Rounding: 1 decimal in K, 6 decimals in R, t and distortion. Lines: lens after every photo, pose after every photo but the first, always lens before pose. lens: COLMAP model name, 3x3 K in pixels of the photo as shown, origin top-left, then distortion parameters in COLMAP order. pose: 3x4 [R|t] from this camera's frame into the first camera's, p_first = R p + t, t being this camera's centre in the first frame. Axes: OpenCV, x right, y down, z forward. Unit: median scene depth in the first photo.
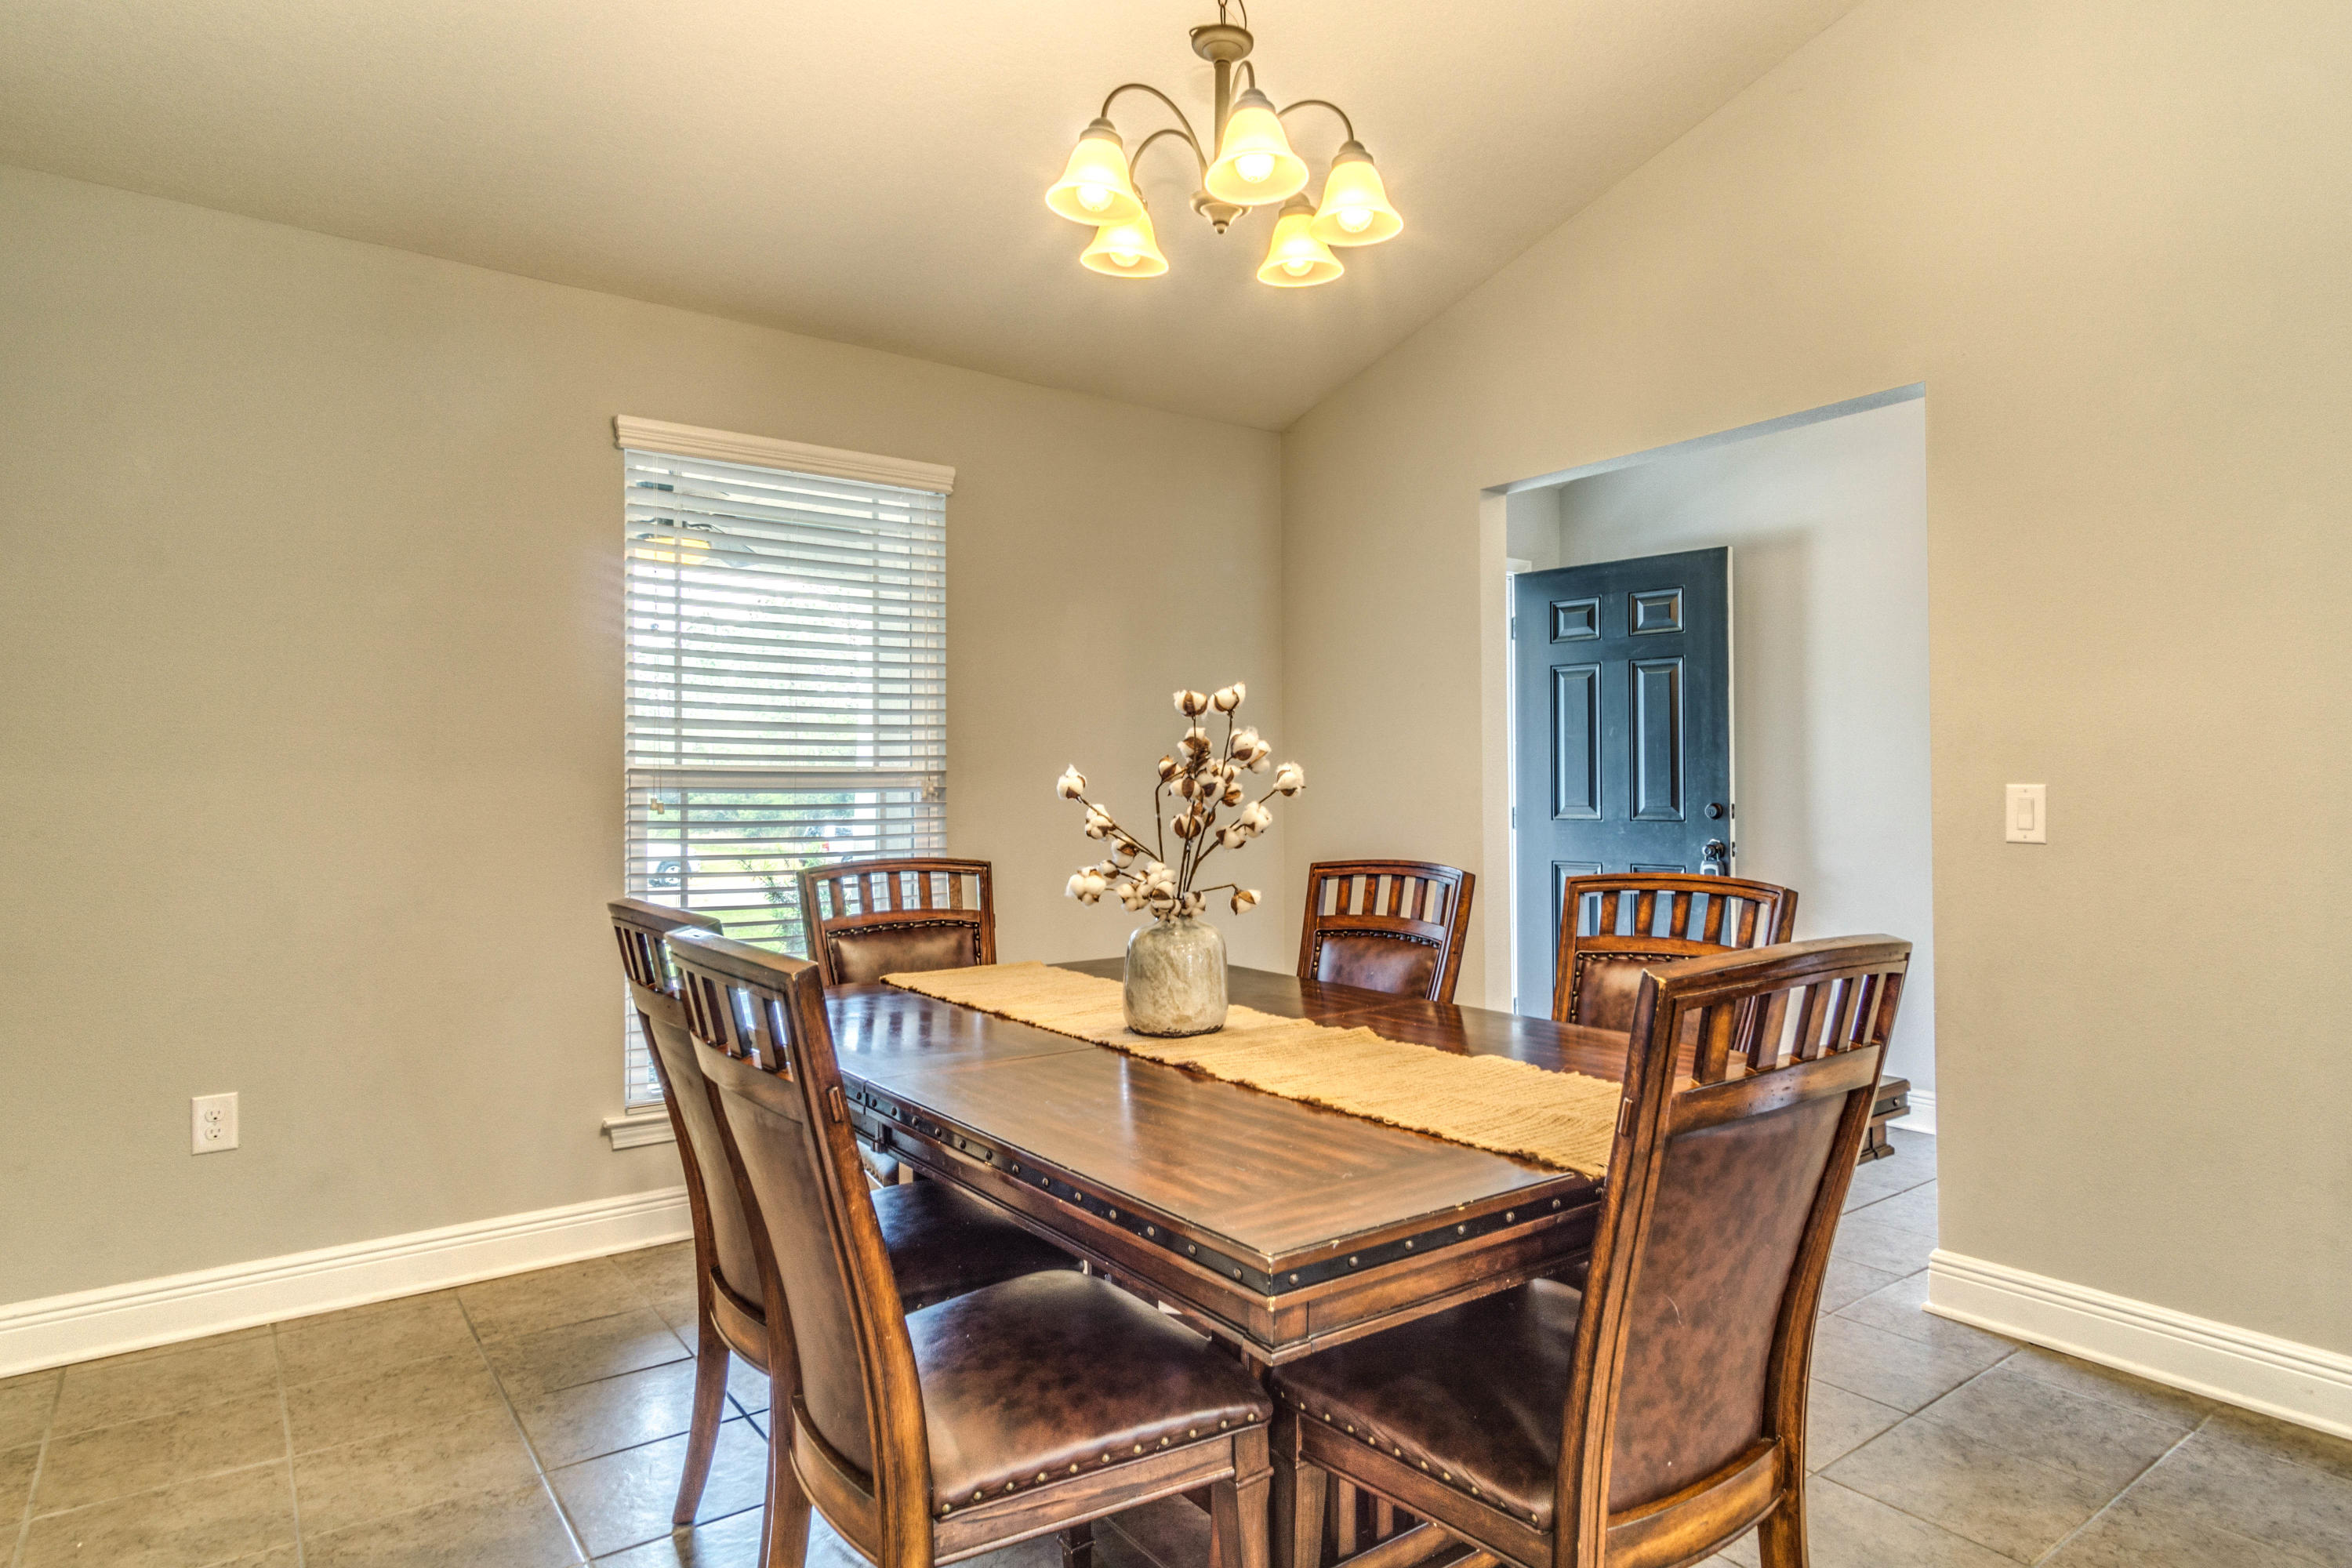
lens RADIAL K [[1337.4, 0, 1178.9], [0, 1337.4, 783.6], [0, 0, 1]] dist [0.002235, 0.003209]
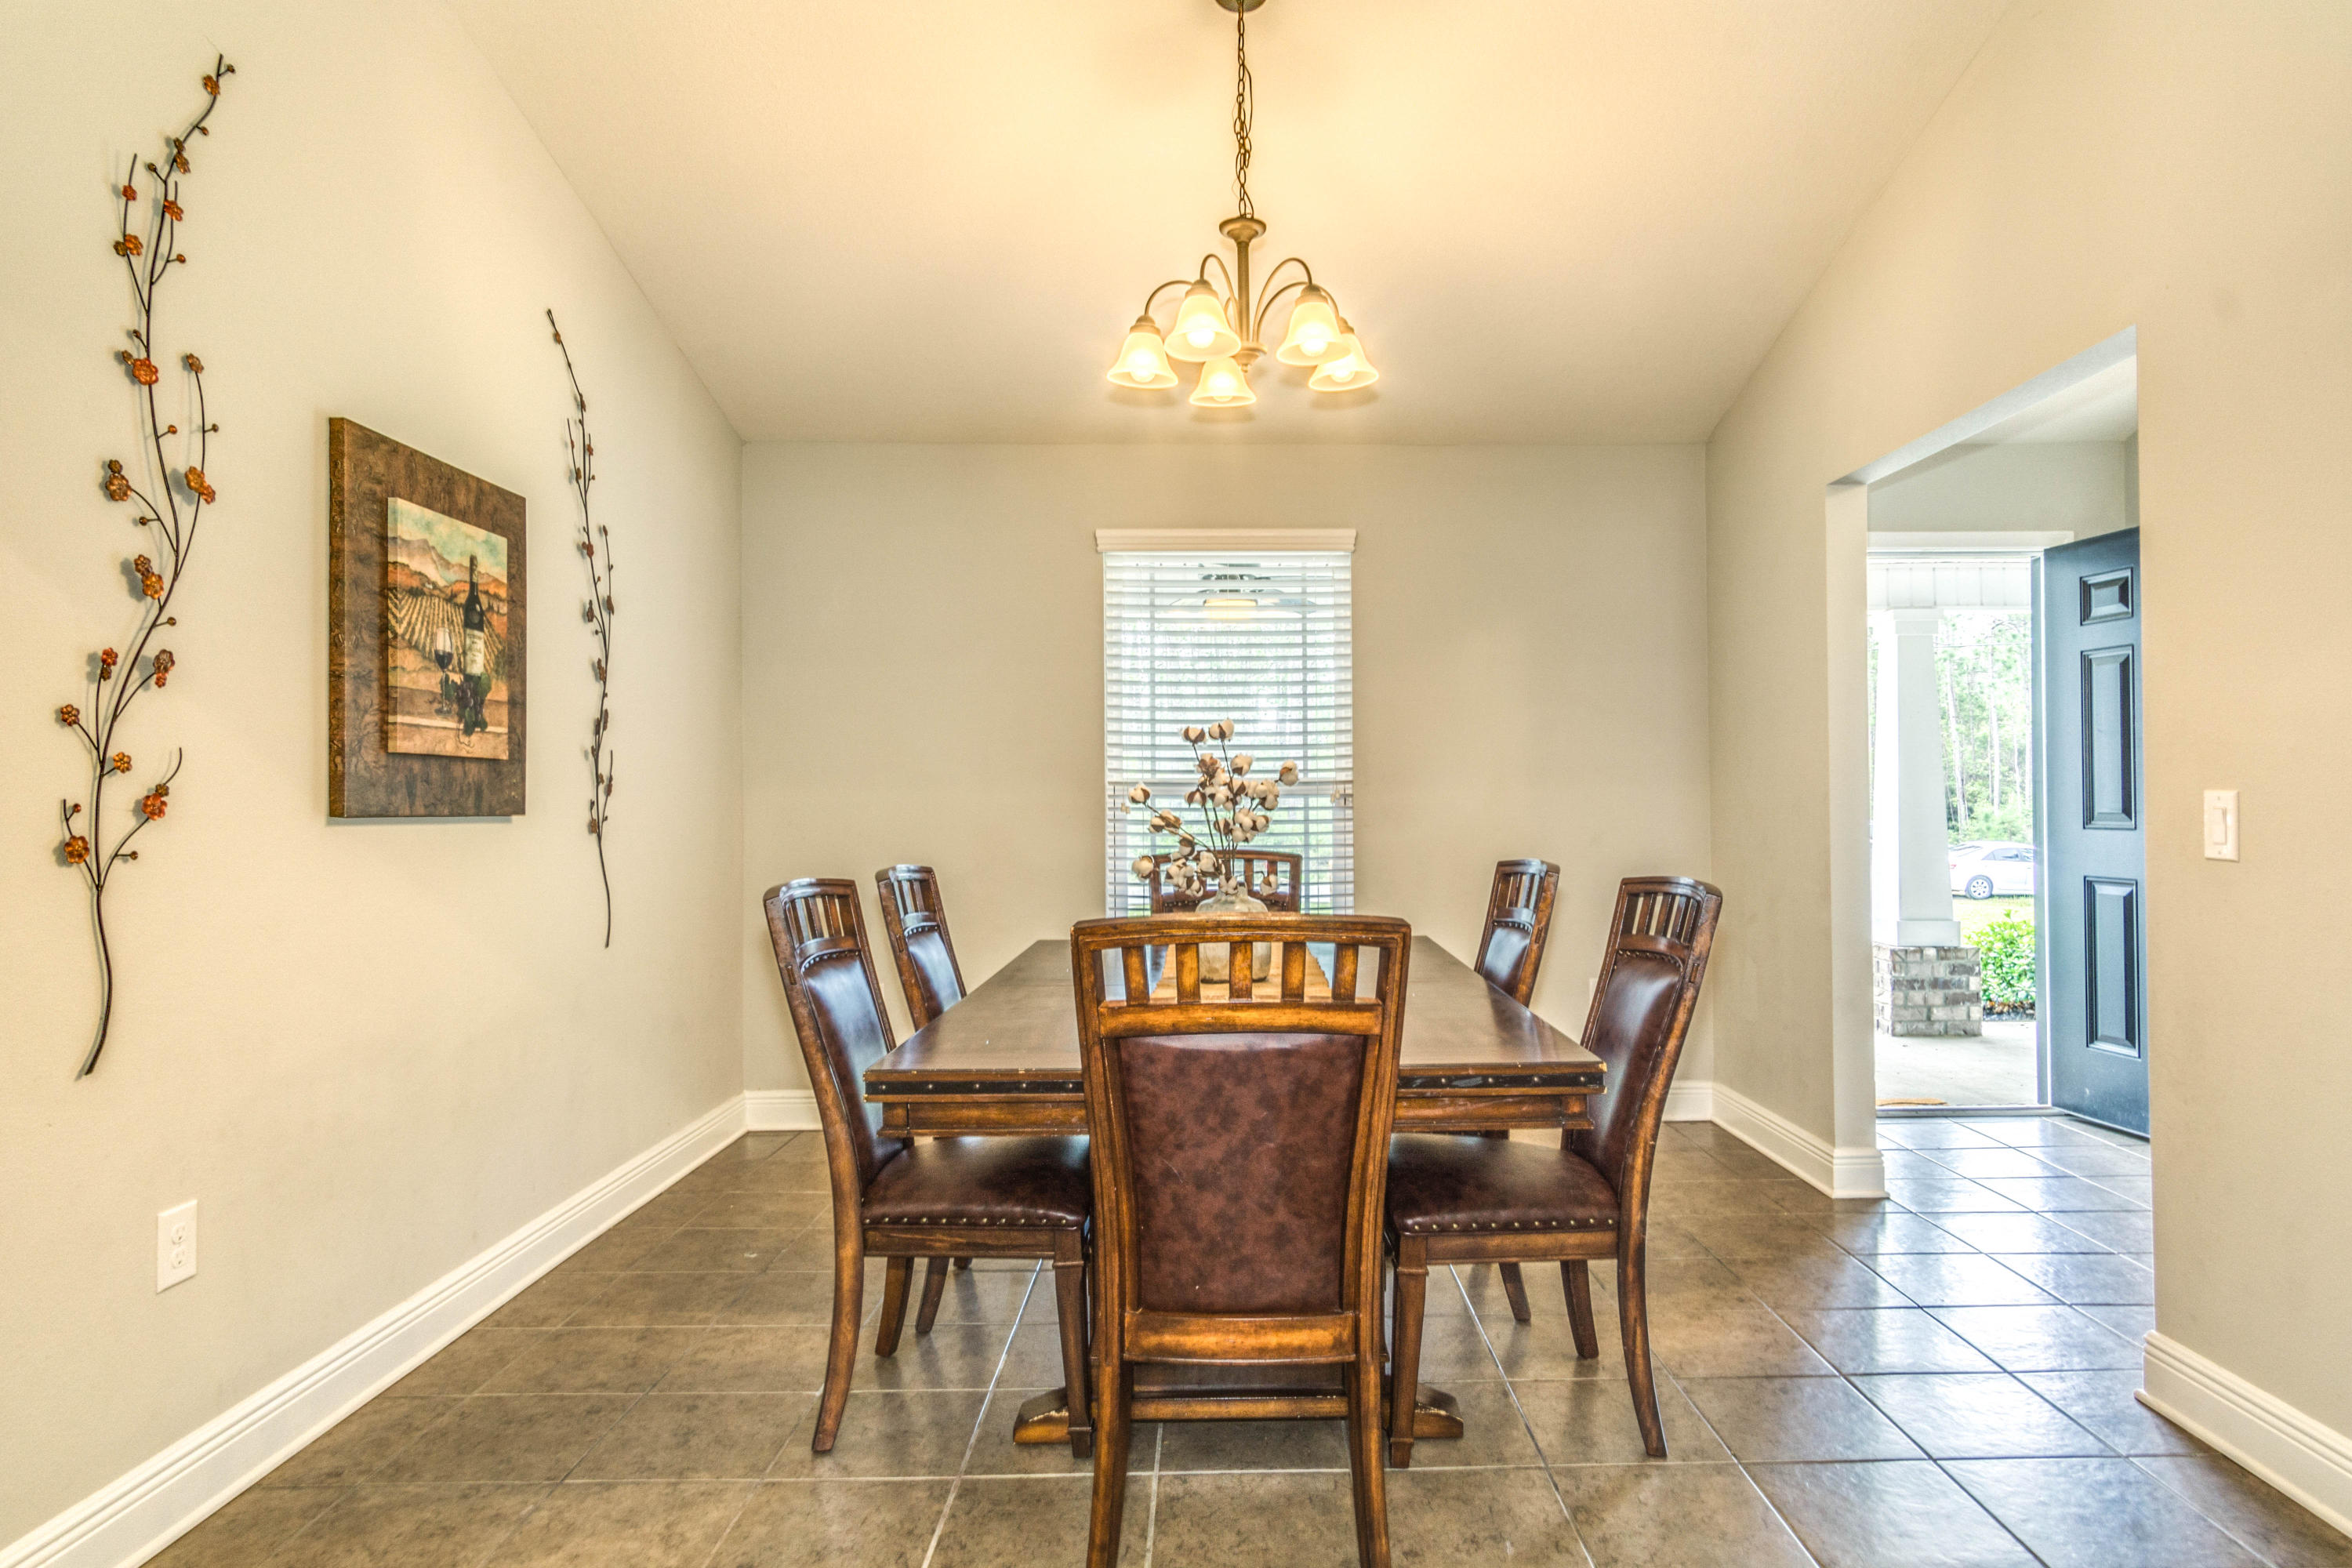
lens RADIAL K [[1337.4, 0, 1234.5], [0, 1337.4, 780.5], [0, 0, 1]] dist [0.002235, 0.003209]
pose [[0.801192, -0.007993, -0.598355, 0.643978], [0.005560, 0.999967, -0.005913, -0.003930], [0.598382, 0.001411, 0.801210, -0.044339]]
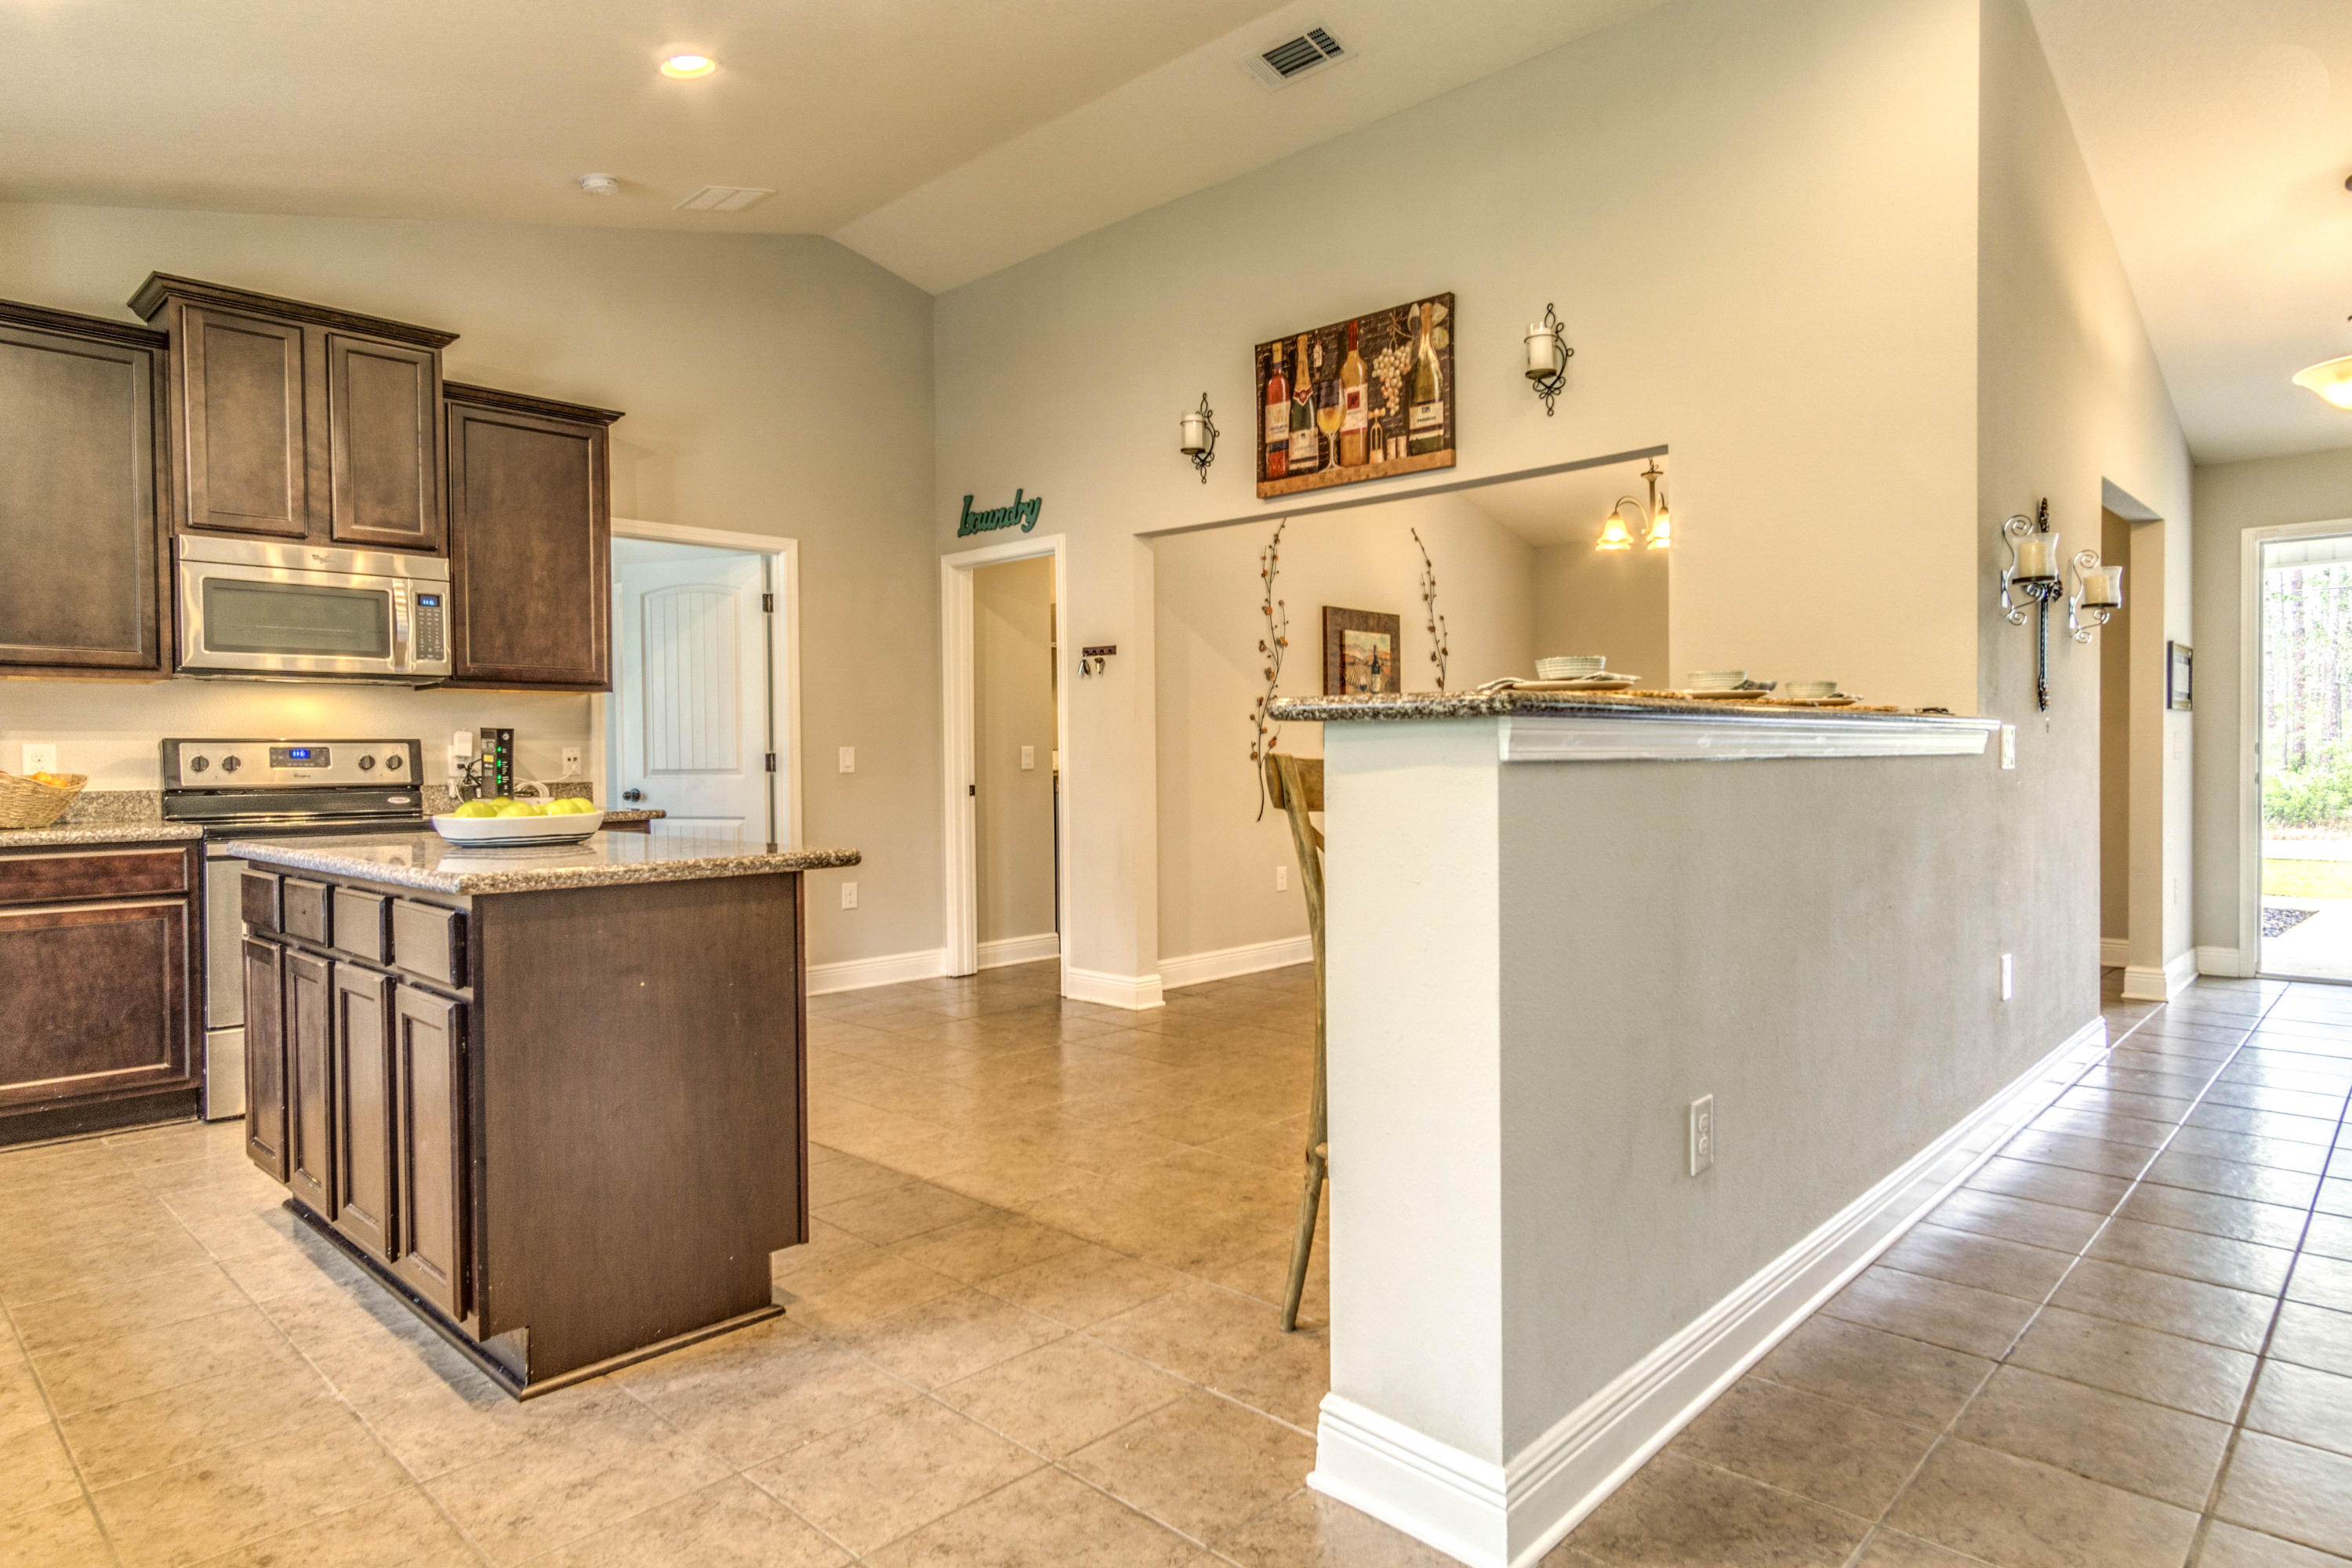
lens RADIAL K [[1337.4, 0, 1245.8], [0, 1337.4, 778.6], [0, 0, 1]] dist [0.002235, 0.003209]
pose [[0.171230, 0.021641, -0.984993, 1.609771], [0.018173, 0.999519, 0.025119, 0.001510], [0.985063, -0.022201, 0.170754, -0.195014]]
